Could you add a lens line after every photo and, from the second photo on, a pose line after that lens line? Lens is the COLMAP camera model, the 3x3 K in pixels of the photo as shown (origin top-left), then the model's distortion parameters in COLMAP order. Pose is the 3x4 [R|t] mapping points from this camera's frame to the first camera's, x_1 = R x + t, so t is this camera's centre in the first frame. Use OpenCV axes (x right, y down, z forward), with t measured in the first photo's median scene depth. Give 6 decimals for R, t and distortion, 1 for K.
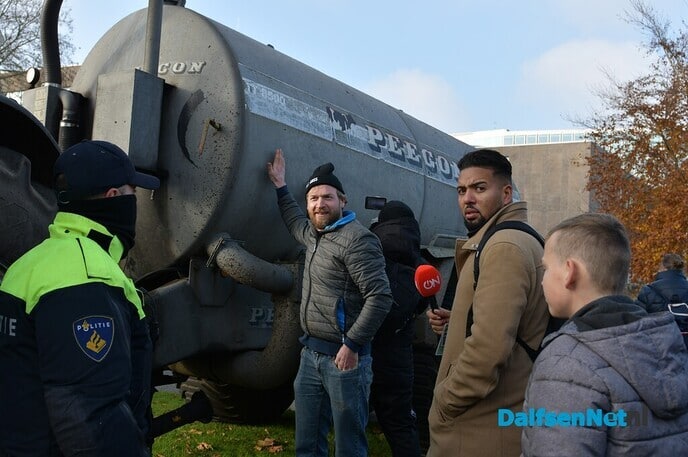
lens RADIAL K [[724.0, 0, 341.1], [0, 724.0, 230.1], [0, 0, 1]] dist [0.001922, 0.000000]
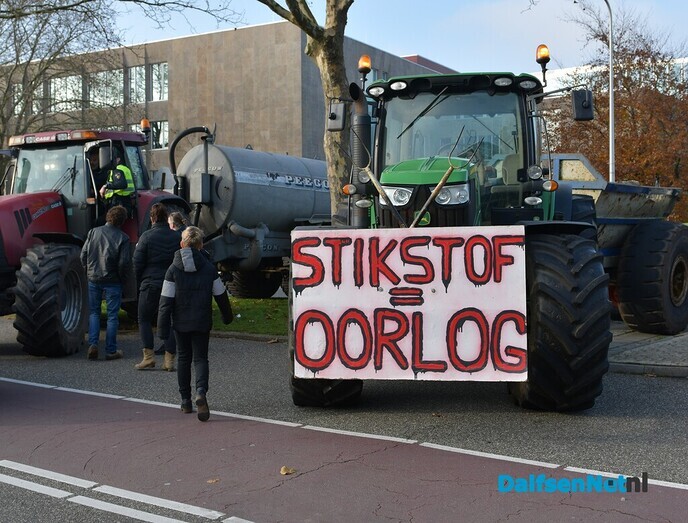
lens RADIAL K [[852.0, 0, 344.9], [0, 852.0, 259.2], [0, 0, 1]] dist [-0.003434, 0.000000]
pose [[0.994156, -0.054209, -0.093358, 0.631818], [0.061326, 0.995286, 0.075129, -0.071100], [0.088846, -0.080415, 0.992794, -2.527274]]
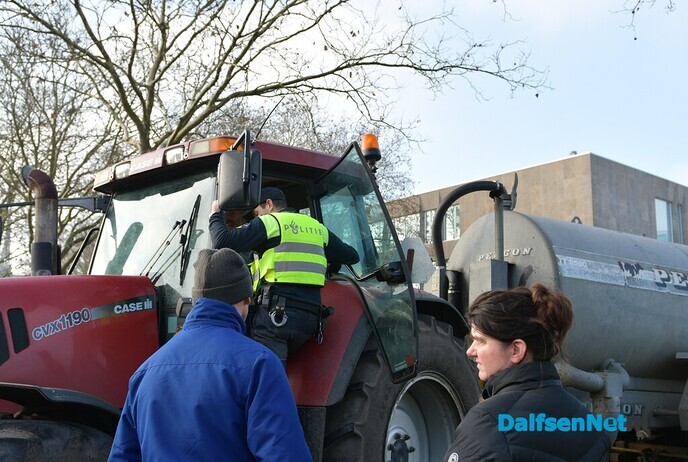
lens RADIAL K [[721.3, 0, 344.2], [0, 721.3, 232.5], [0, 0, 1]] dist [-0.000584, 0.000000]
pose [[0.896675, -0.111933, -0.428304, 0.124180], [0.048775, 0.986596, -0.155725, -0.031620], [0.439994, 0.118744, 0.890115, -0.593552]]
